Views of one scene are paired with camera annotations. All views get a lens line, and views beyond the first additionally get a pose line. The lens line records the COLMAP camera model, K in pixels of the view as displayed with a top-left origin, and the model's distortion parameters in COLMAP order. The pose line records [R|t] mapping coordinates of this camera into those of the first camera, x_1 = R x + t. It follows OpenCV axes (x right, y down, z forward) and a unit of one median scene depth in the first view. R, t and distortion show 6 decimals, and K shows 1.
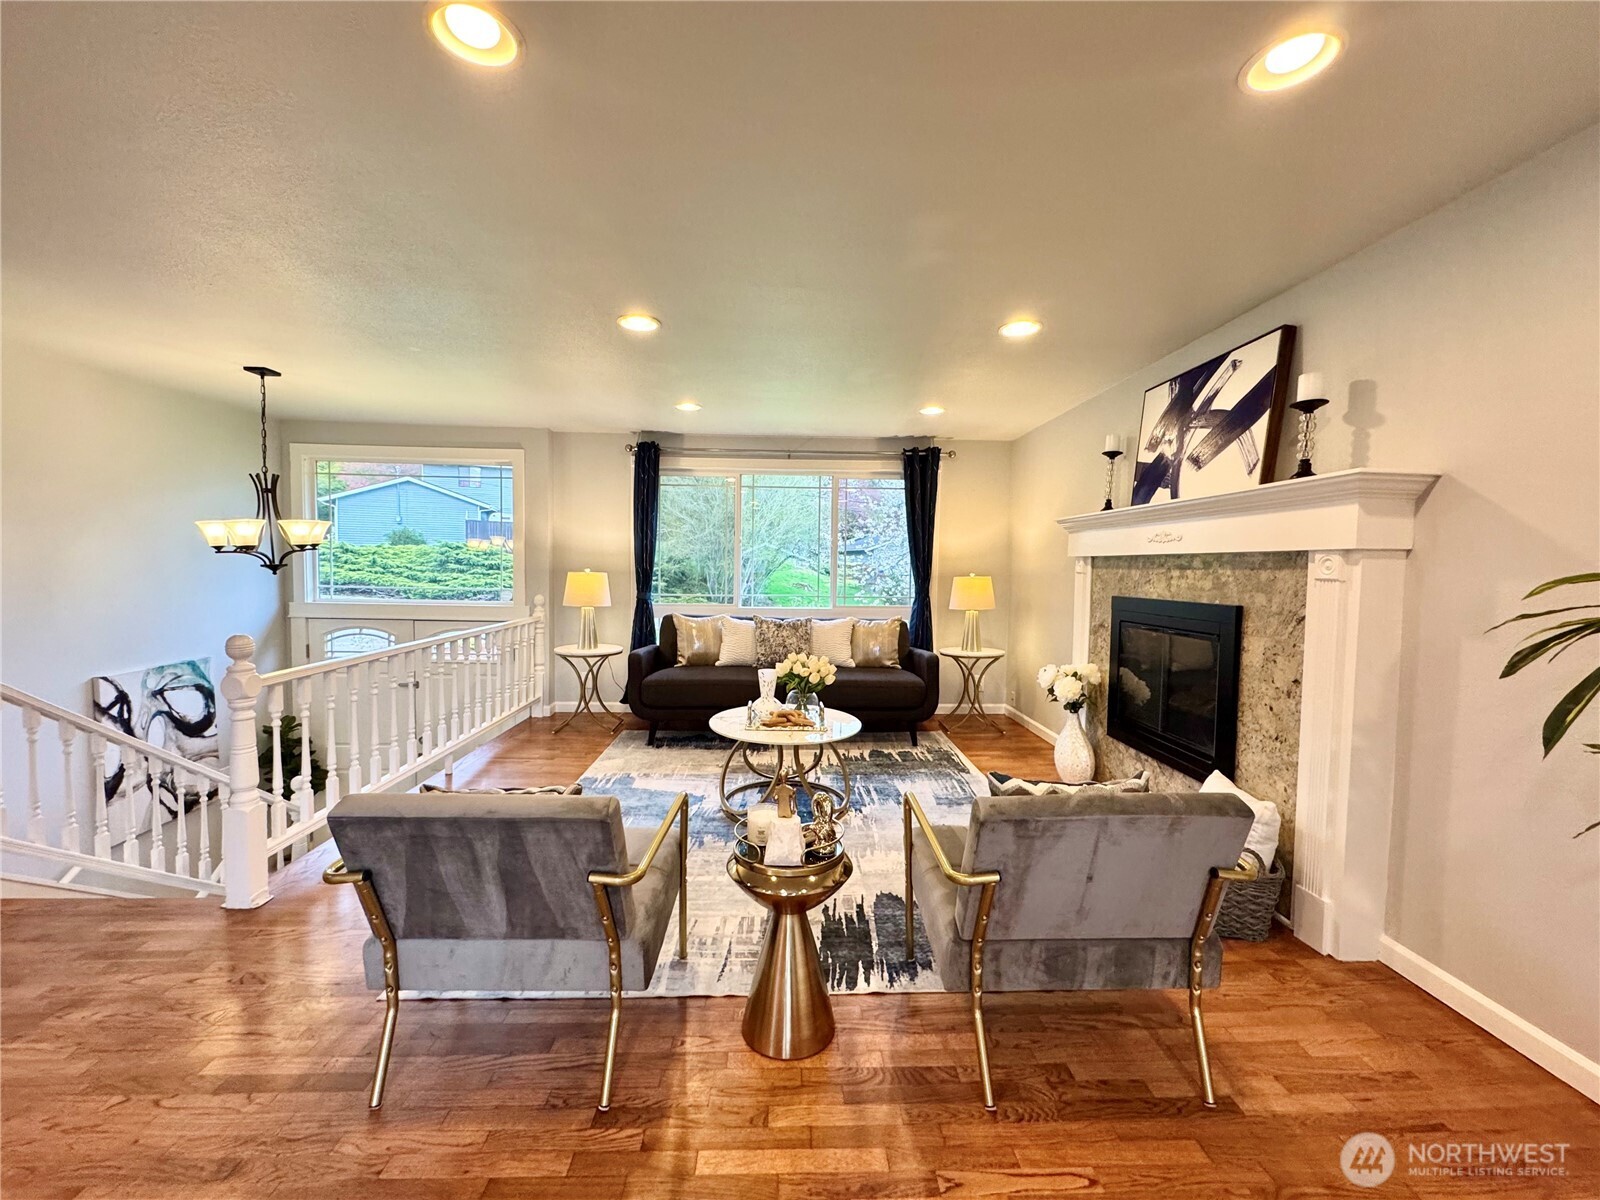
lens RADIAL K [[637.9, 0, 798.1], [0, 637.9, 597.1], [0, 0, 1]] dist [-0.003102, 0.000194]
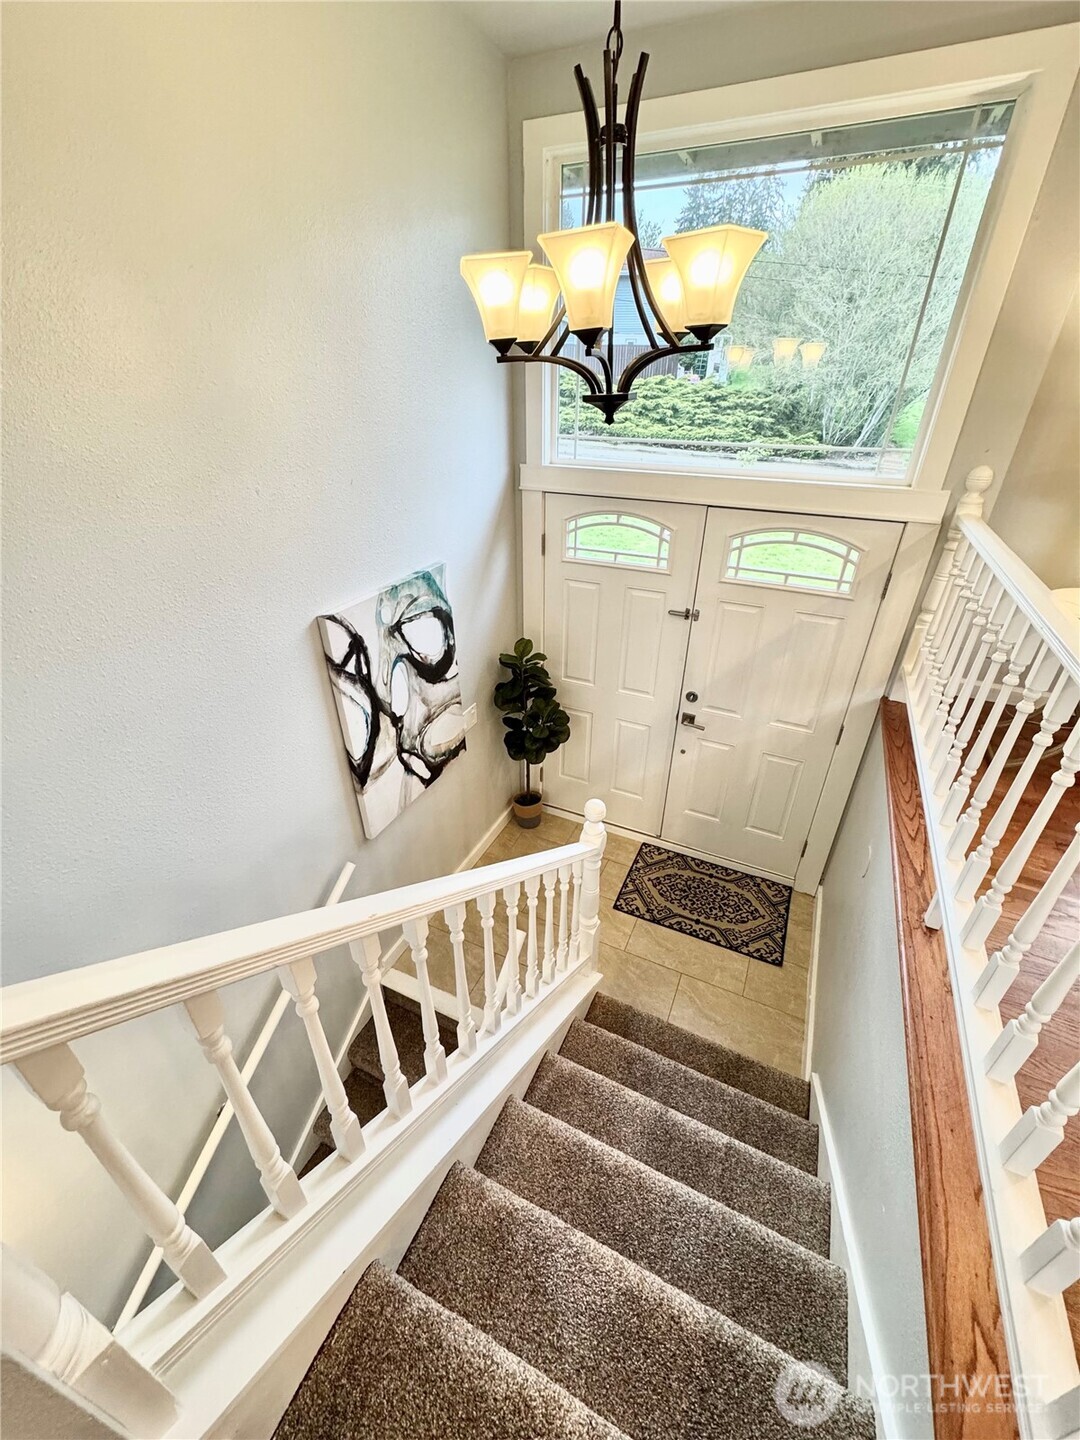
lens RADIAL K [[574.2, 0, 551.3], [0, 574.2, 722.8], [0, 0, 1]] dist [-0.003102, 0.000194]
pose [[0.895770, 0.215588, -0.388738, -0.651089], [-0.017130, 0.890609, 0.454447, -0.029209], [0.444187, -0.400421, 0.801474, 0.597707]]
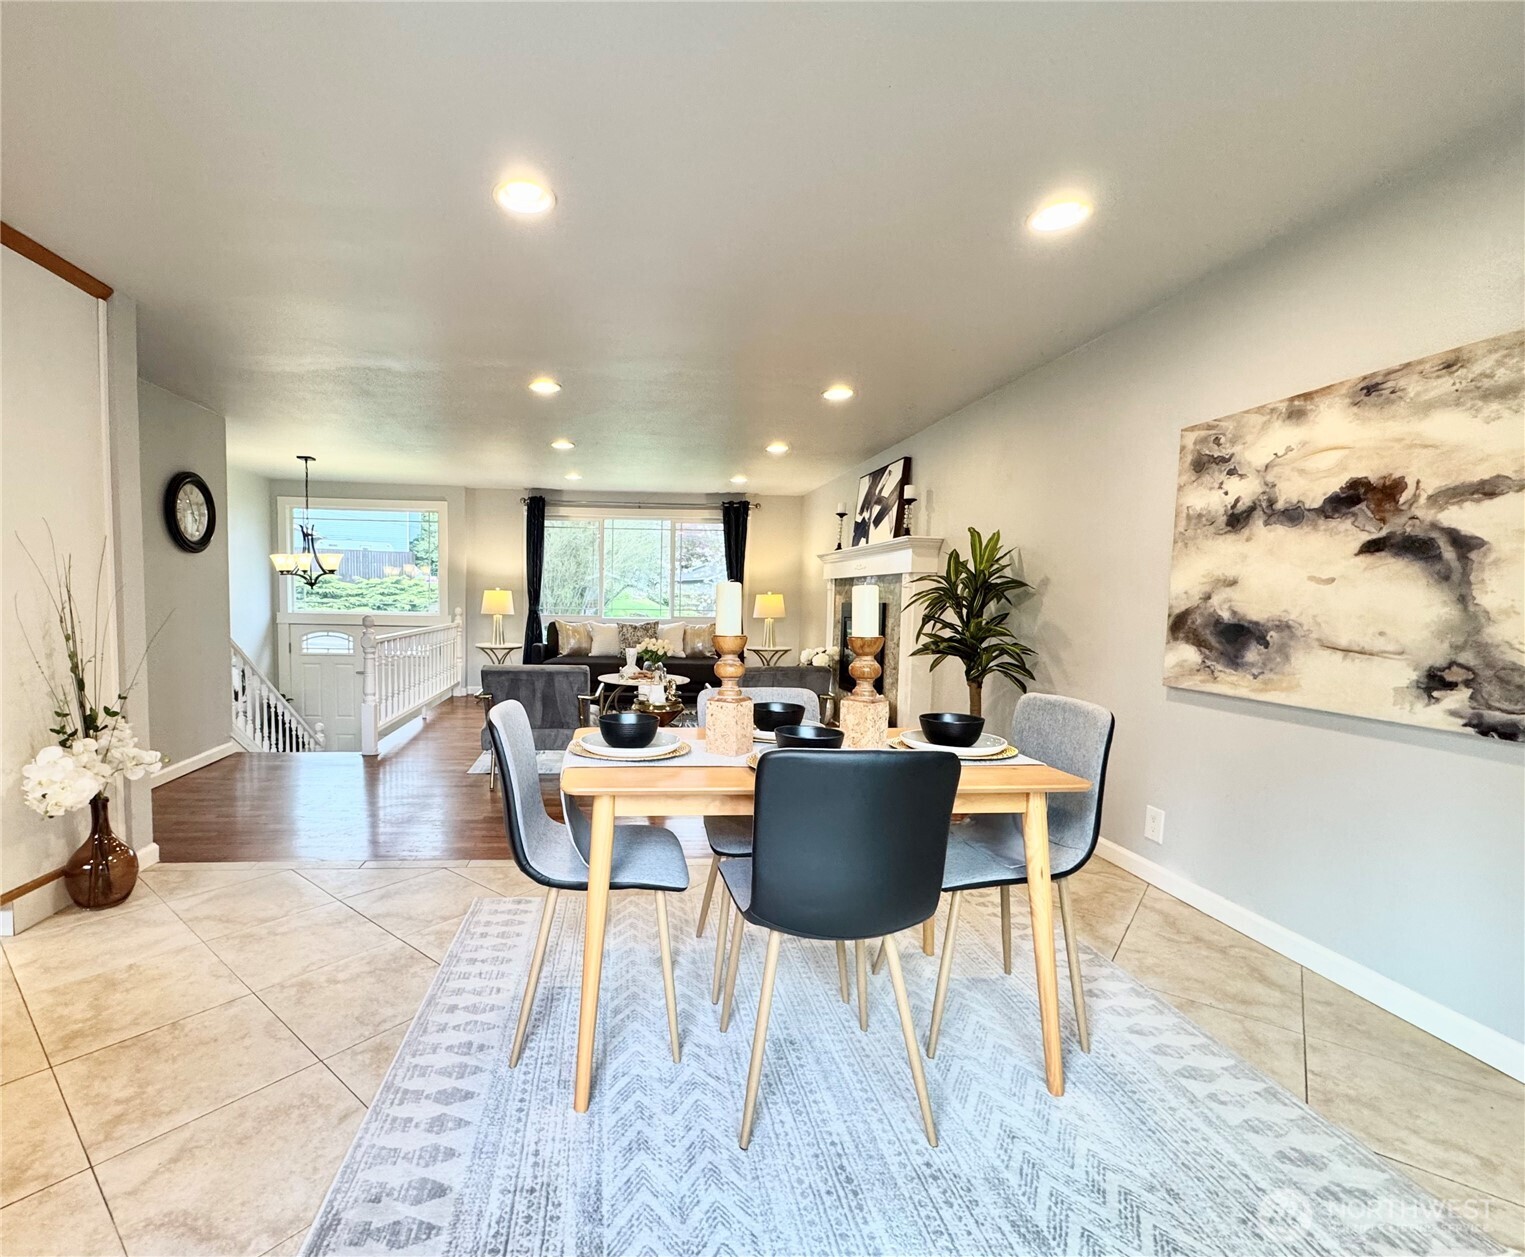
lens RADIAL K [[706.5, 0, 650.8], [0, 706.5, 654.2], [0, 0, 1]] dist [-0.002294, -0.000316]
pose [[0.999696, -0.000222, 0.024637, -0.038547], [-0.000544, 0.999517, 0.031063, 0.067051], [-0.024632, -0.031067, 0.999214, -0.719319]]
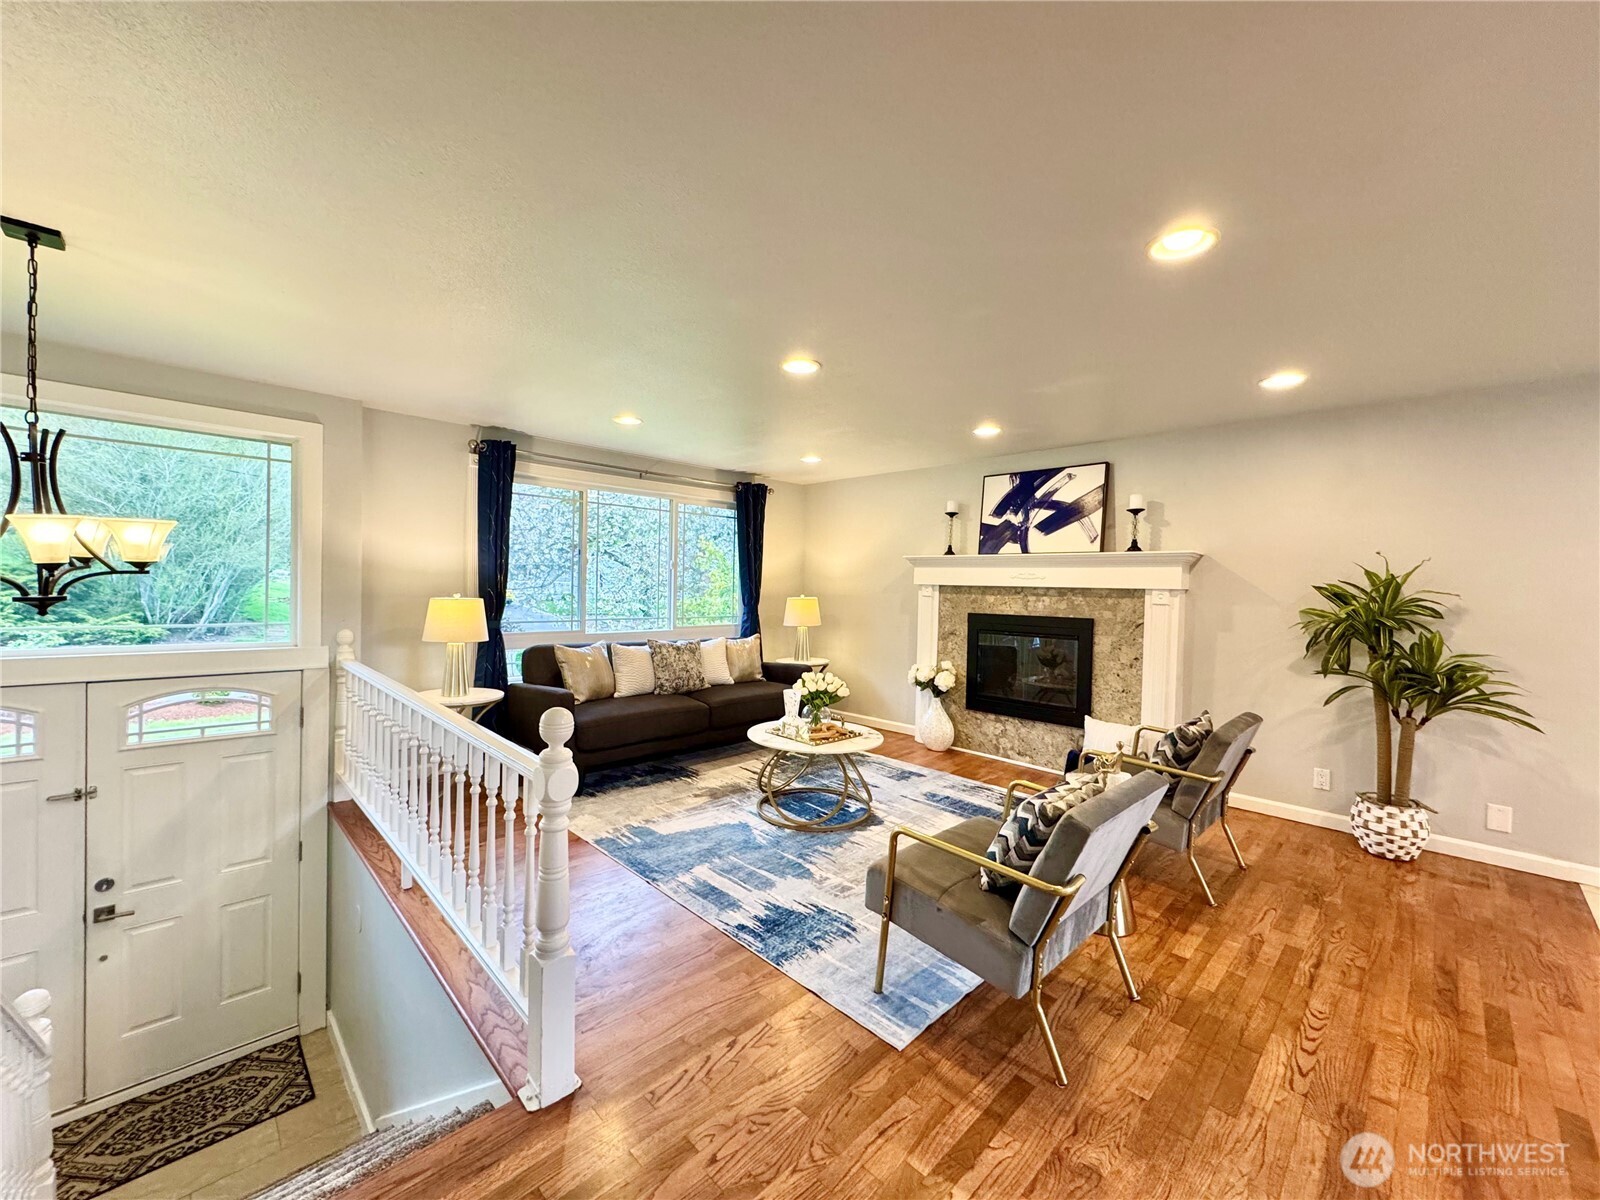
lens RADIAL K [[637.9, 0, 794.6], [0, 637.9, 600.9], [0, 0, 1]] dist [-0.003102, 0.000194]
pose [[0.735373, -0.014550, 0.677506, -0.695309], [0.021872, 0.999758, -0.002270, -0.030881], [-0.677310, 0.016488, 0.735513, 0.174037]]
